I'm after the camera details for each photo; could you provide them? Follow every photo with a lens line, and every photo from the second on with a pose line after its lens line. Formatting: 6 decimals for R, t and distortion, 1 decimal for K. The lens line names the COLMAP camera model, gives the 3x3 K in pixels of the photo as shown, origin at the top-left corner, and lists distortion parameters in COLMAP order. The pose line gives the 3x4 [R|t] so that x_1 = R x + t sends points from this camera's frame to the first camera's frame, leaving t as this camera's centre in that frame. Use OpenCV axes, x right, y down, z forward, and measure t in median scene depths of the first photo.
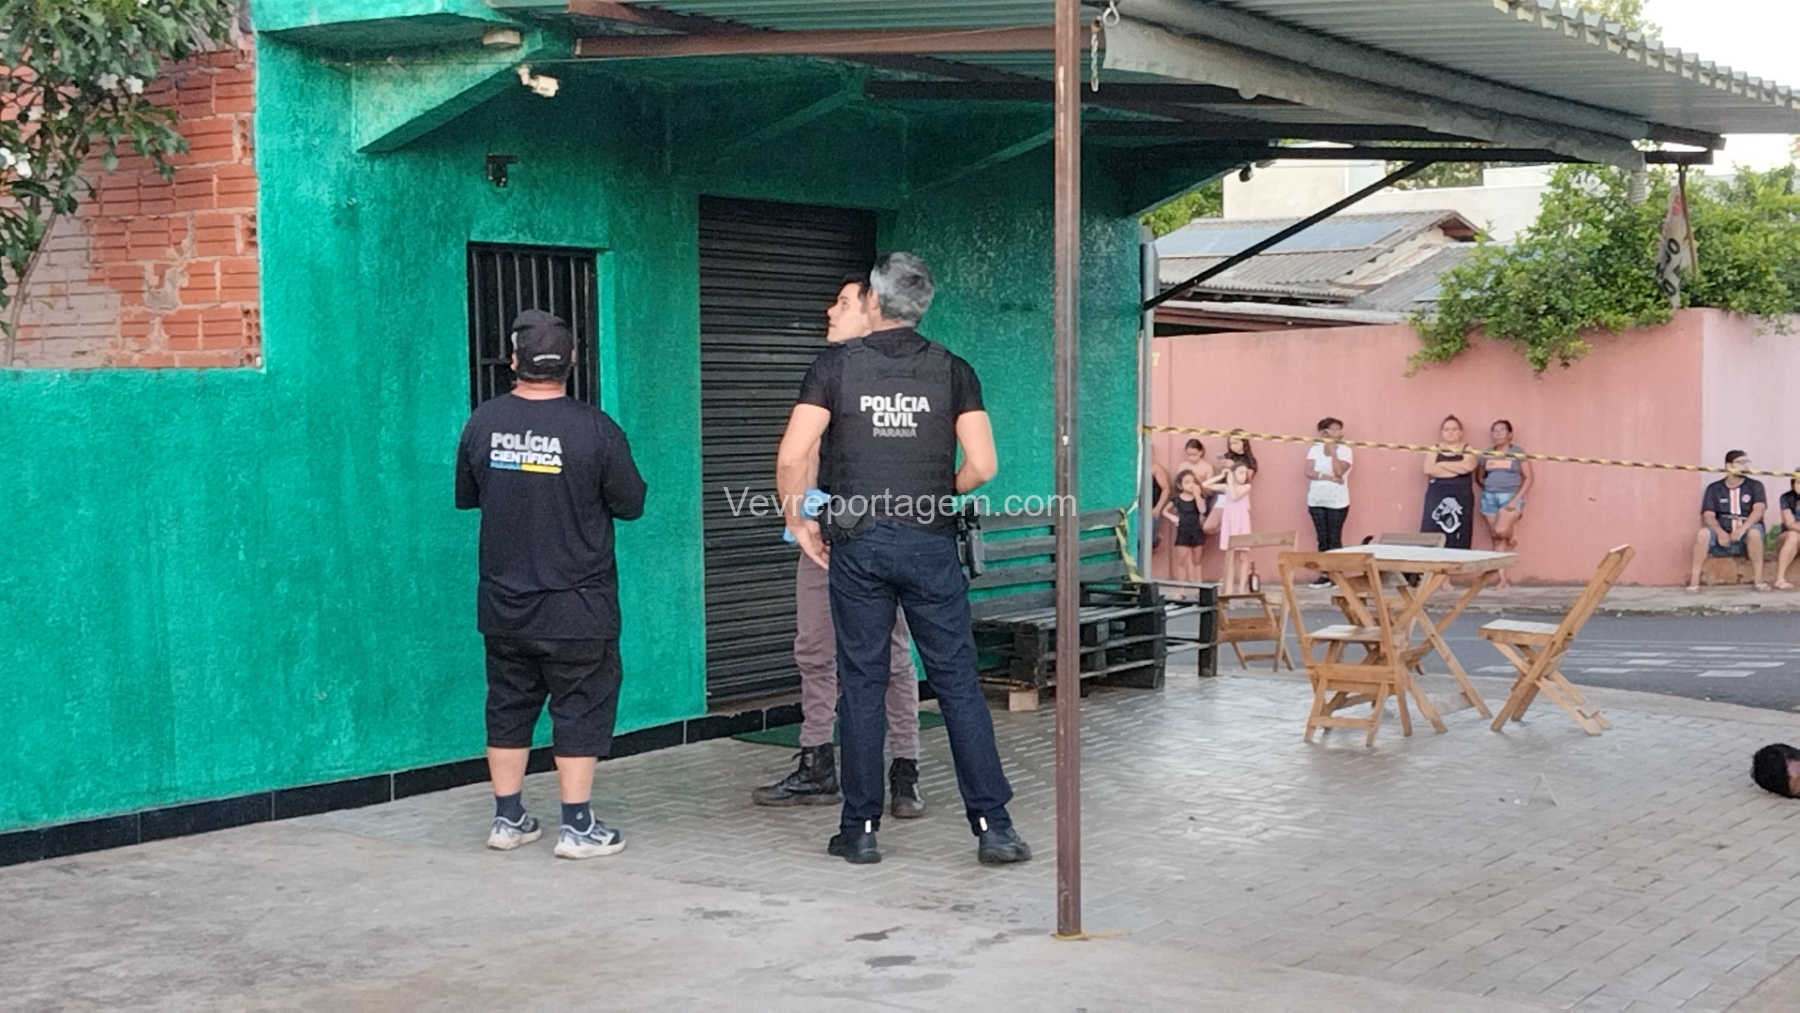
lens RADIAL K [[2474.4, 0, 888.9], [0, 2474.4, 514.3], [0, 0, 1]] dist [0.070383, 0.000000]
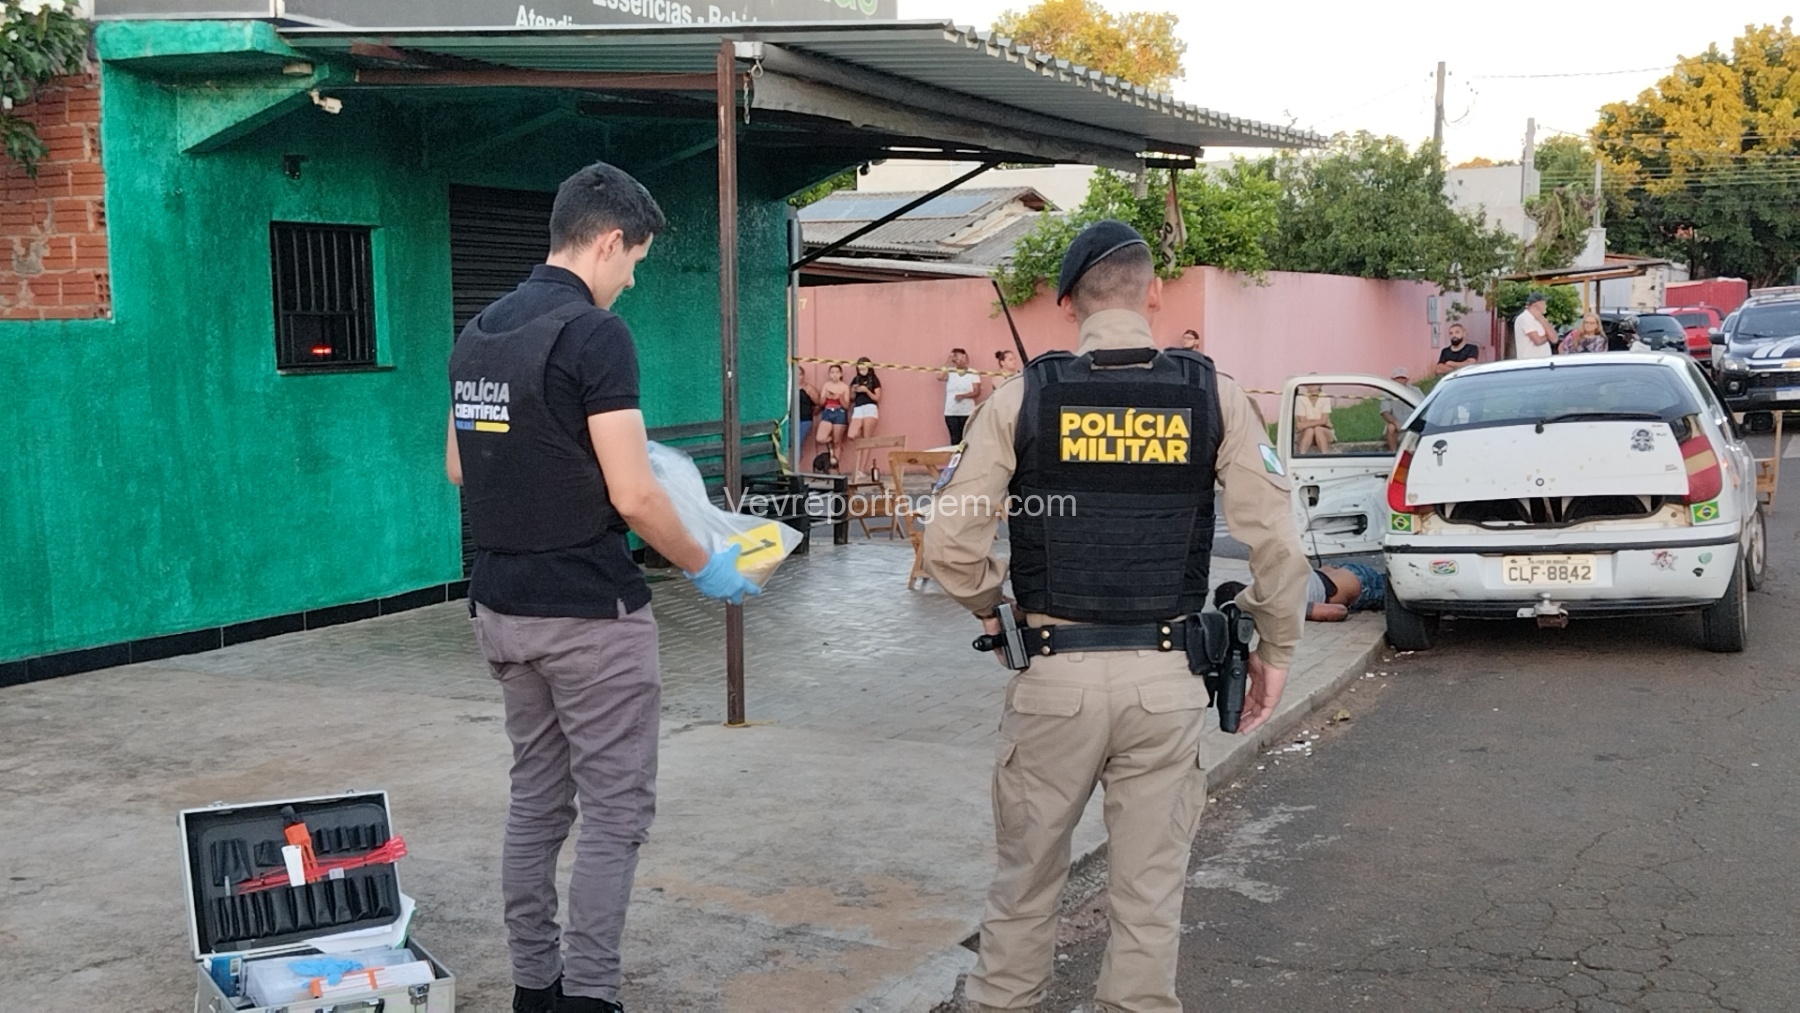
lens RADIAL K [[1973.0, 0, 894.5], [0, 1973.0, 507.9], [0, 0, 1]] dist [0.050875, 0.000000]
pose [[0.988686, -0.016033, 0.149140, -0.002583], [0.009580, 0.998991, 0.043884, -0.001421], [-0.149693, -0.041959, 0.987842, -0.075810]]
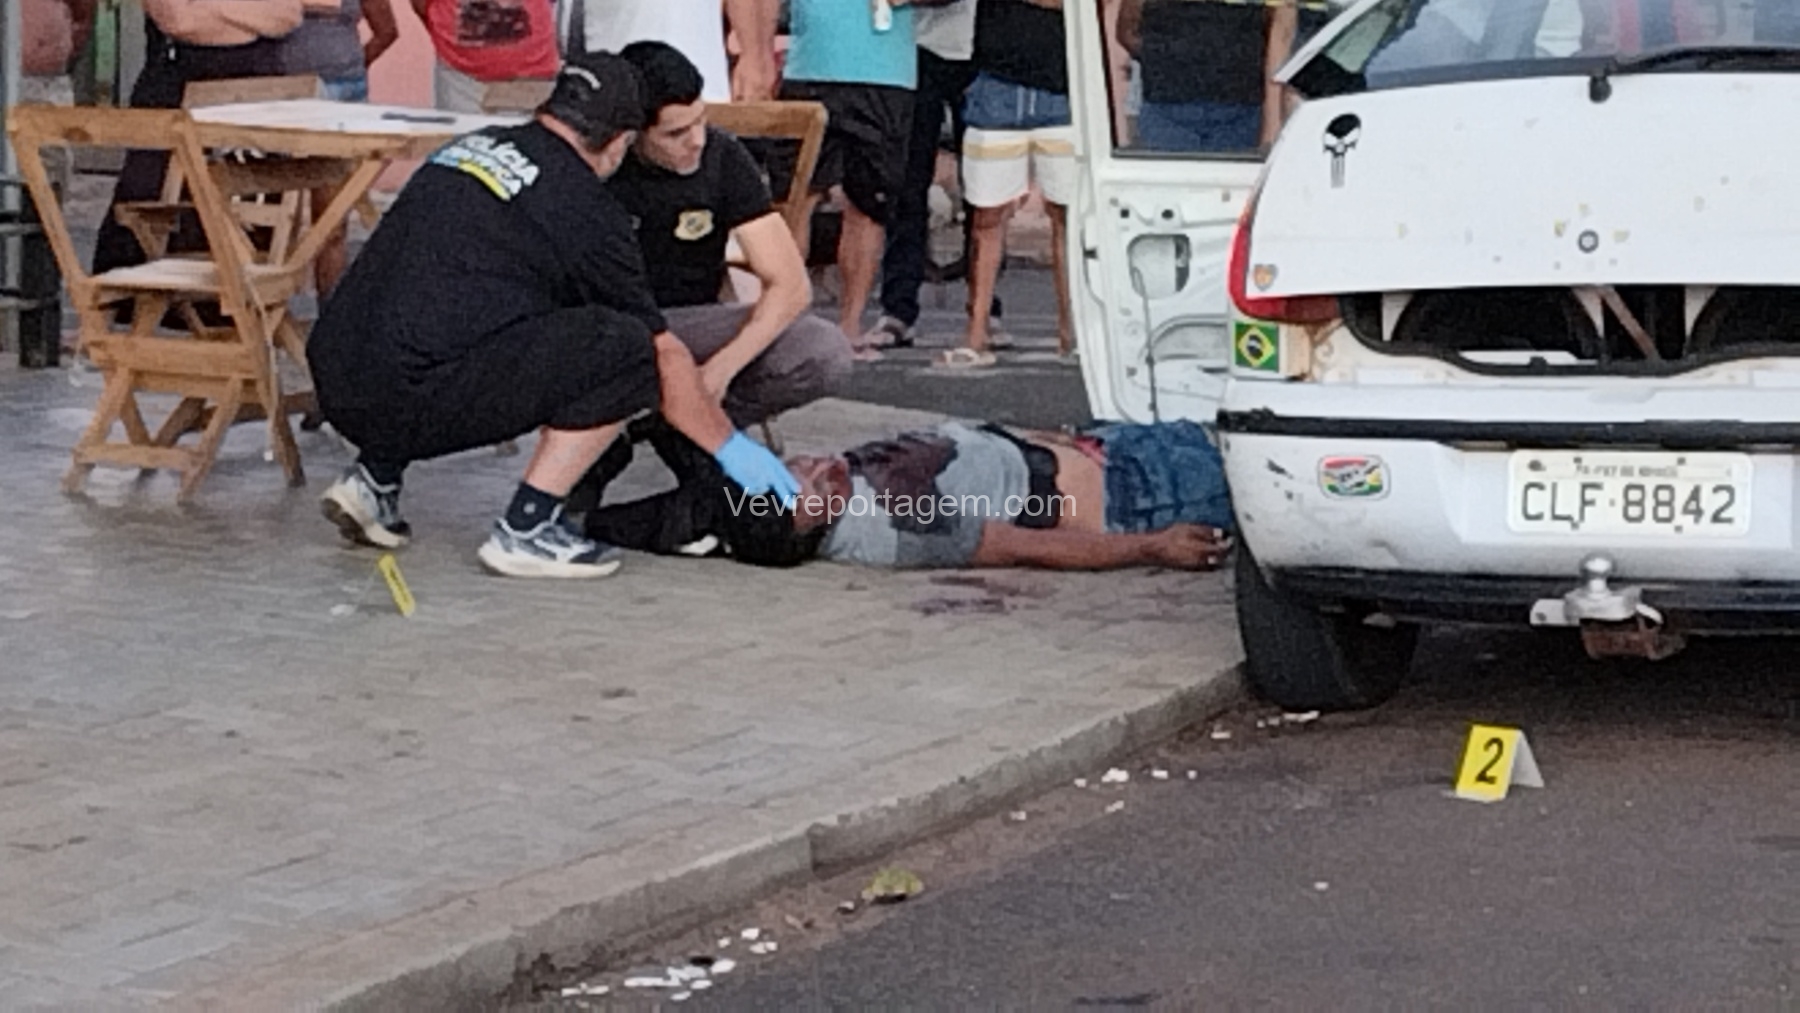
lens RADIAL K [[5110.4, 0, 893.4], [0, 5110.4, 498.4], [0, 0, 1]] dist [0.113585, 0.000000]
pose [[0.990212, 0.011889, 0.139062, 0.187967], [-0.023517, 0.996332, 0.082279, 0.005075], [-0.137574, -0.084744, 0.986860, -0.024481]]
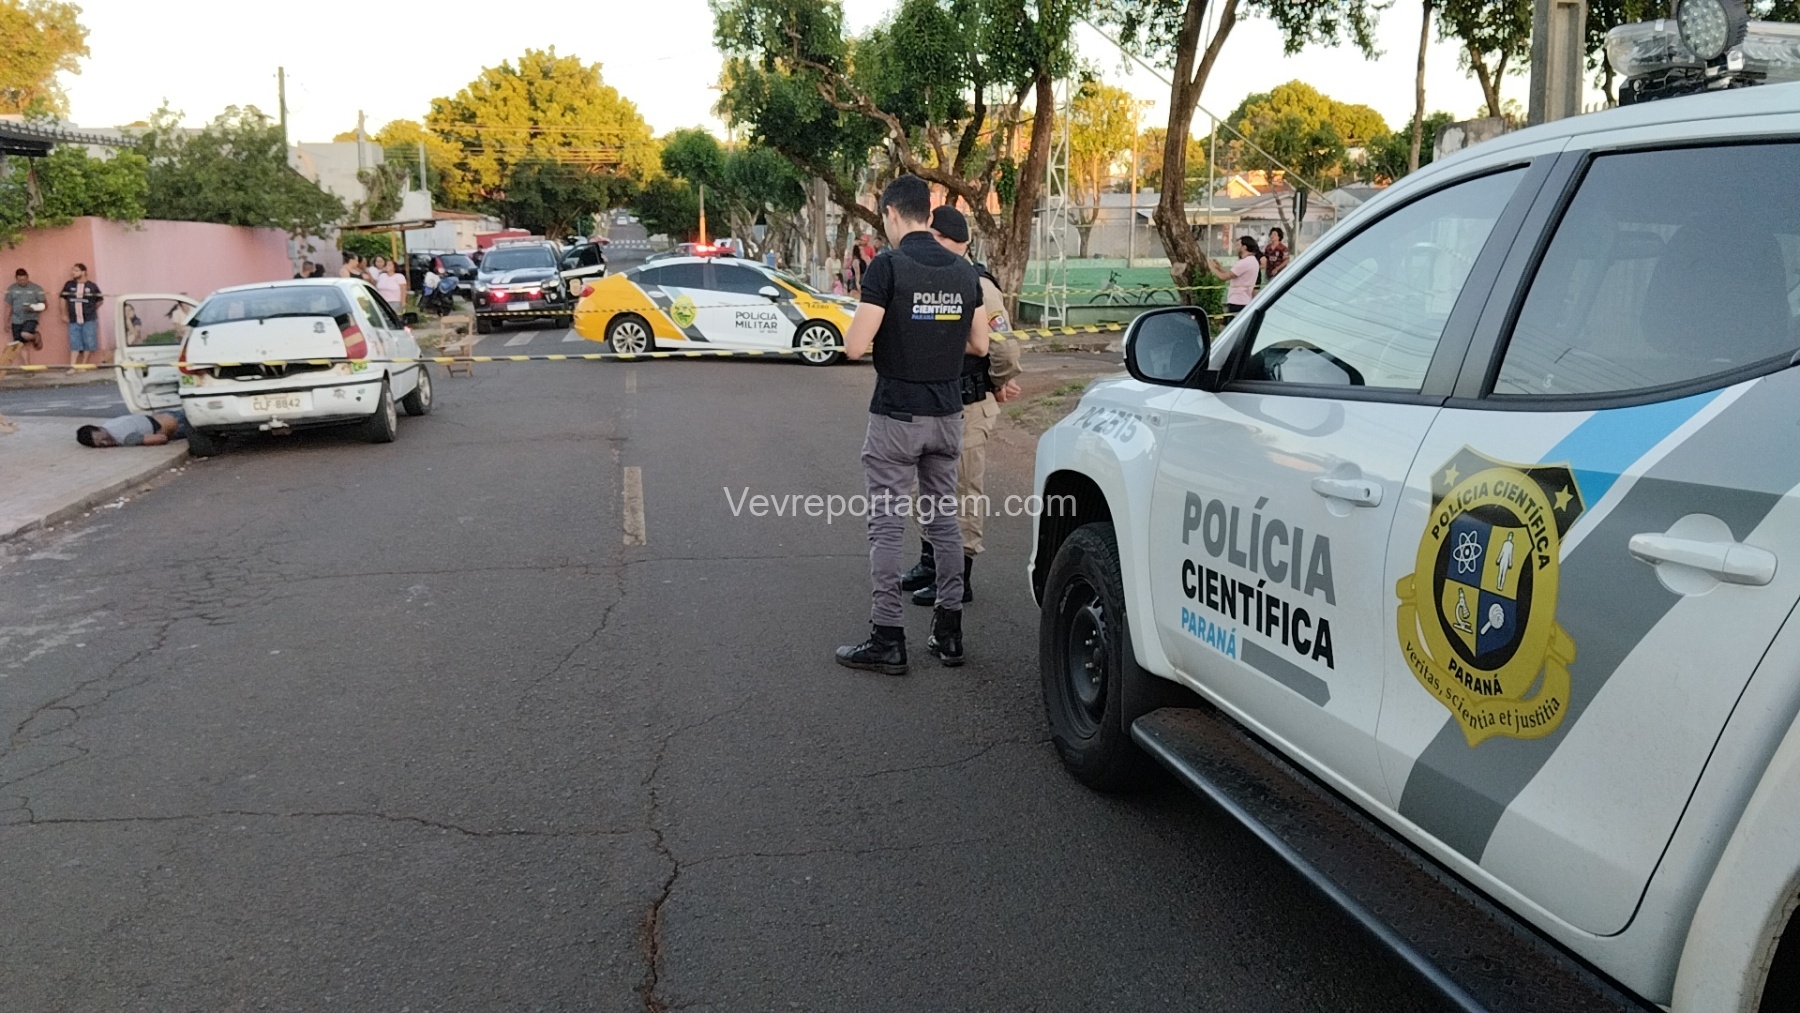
lens RADIAL K [[1476.5, 0, 894.8], [0, 1476.5, 517.1], [0, 0, 1]] dist [0.076877, -0.151127]
pose [[0.719460, -0.118725, 0.684311, -0.047888], [0.033313, 0.990046, 0.136744, 0.012267], [-0.693734, -0.075586, 0.716254, -0.431293]]
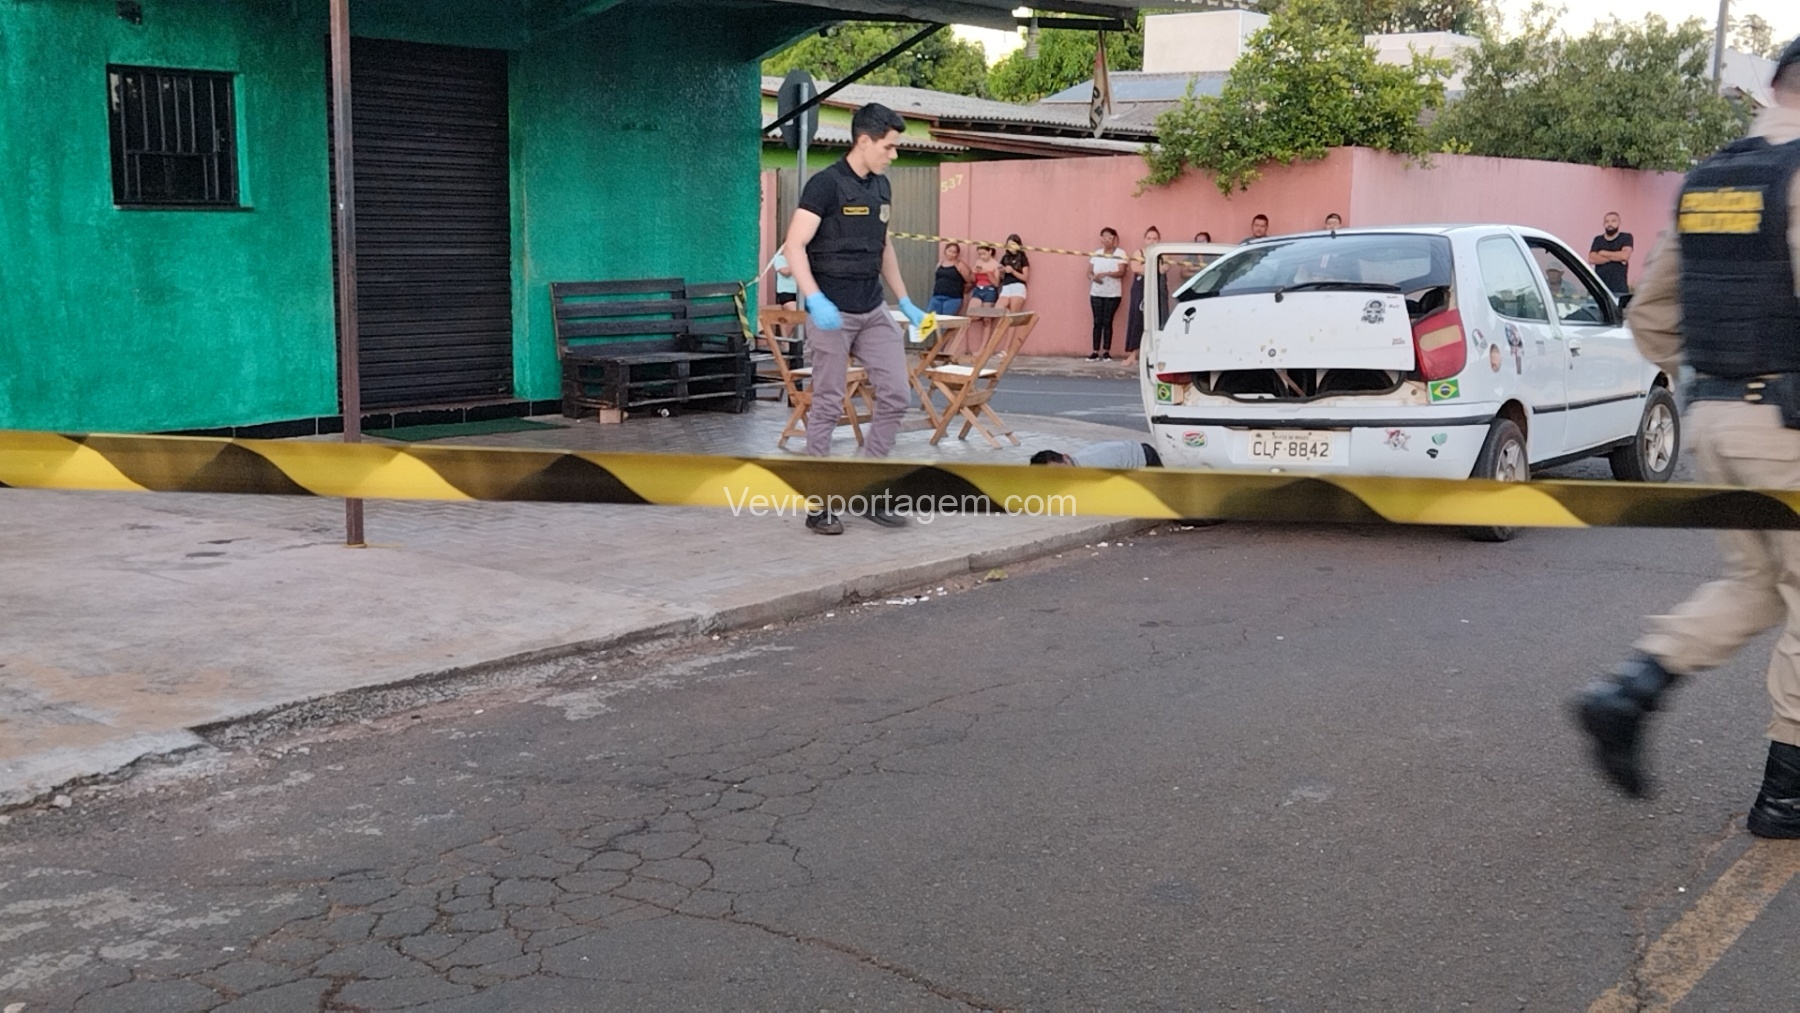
lens RADIAL K [[1973.0, 0, 894.7], [0, 1973.0, 514.8], [0, 0, 1]] dist [0.050875, 0.000000]
pose [[0.998849, 0.028209, -0.038805, 0.275456], [-0.024077, 0.994378, 0.103111, 0.013566], [0.041496, -0.102058, 0.993913, -0.102023]]
